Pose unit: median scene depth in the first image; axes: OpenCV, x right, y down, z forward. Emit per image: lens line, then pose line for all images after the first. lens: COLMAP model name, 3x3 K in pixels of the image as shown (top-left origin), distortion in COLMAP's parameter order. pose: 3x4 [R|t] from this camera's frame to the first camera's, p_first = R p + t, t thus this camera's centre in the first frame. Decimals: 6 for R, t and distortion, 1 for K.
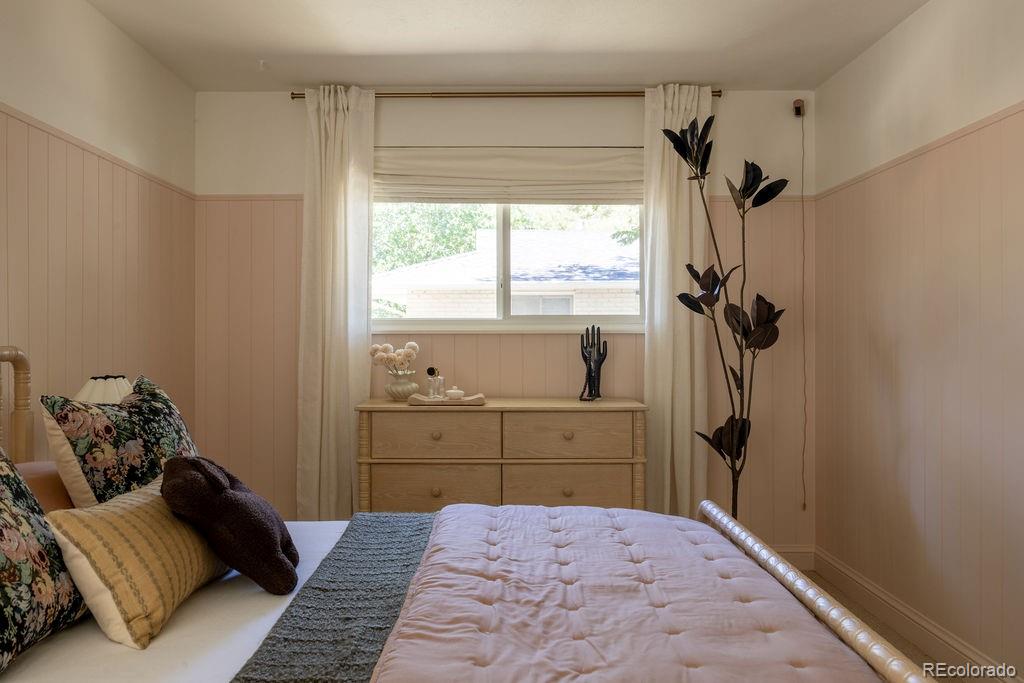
lens RADIAL K [[816.7, 0, 512.0], [0, 816.7, 341.5], [0, 0, 1]] dist [-0.004265, -0.001201]
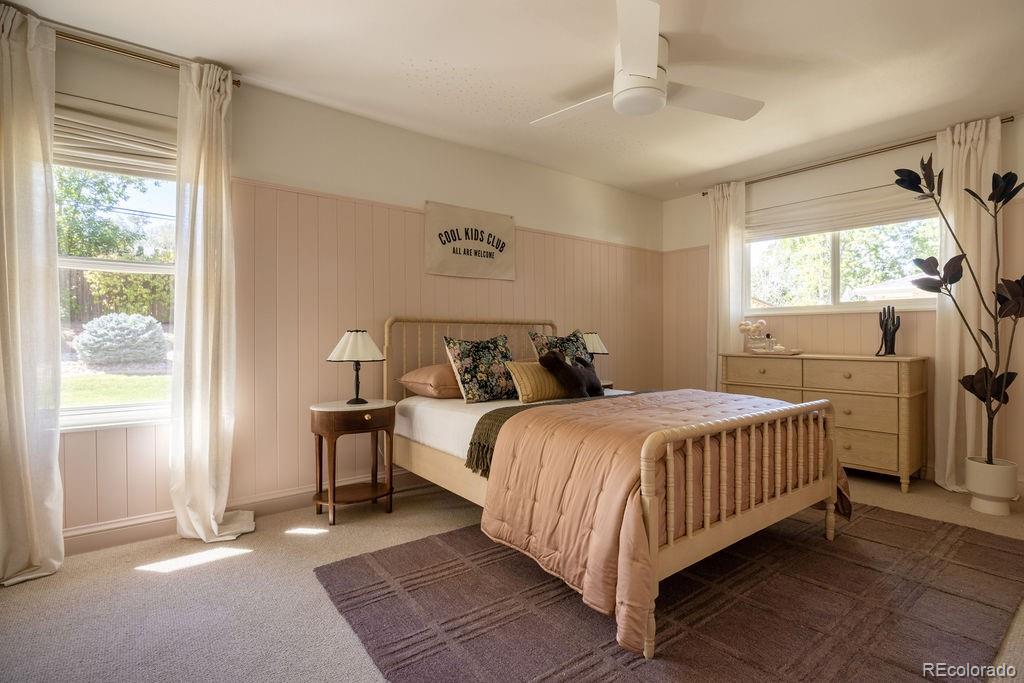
lens RADIAL K [[507.8, 0, 512.0], [0, 507.8, 341.5], [0, 0, 1]] dist [0.000243, -0.000102]
pose [[0.617375, 0.009879, -0.786607, 0.406696], [-0.003604, 0.999946, 0.009730, 0.038834], [0.786661, -0.003172, 0.617377, -0.103718]]
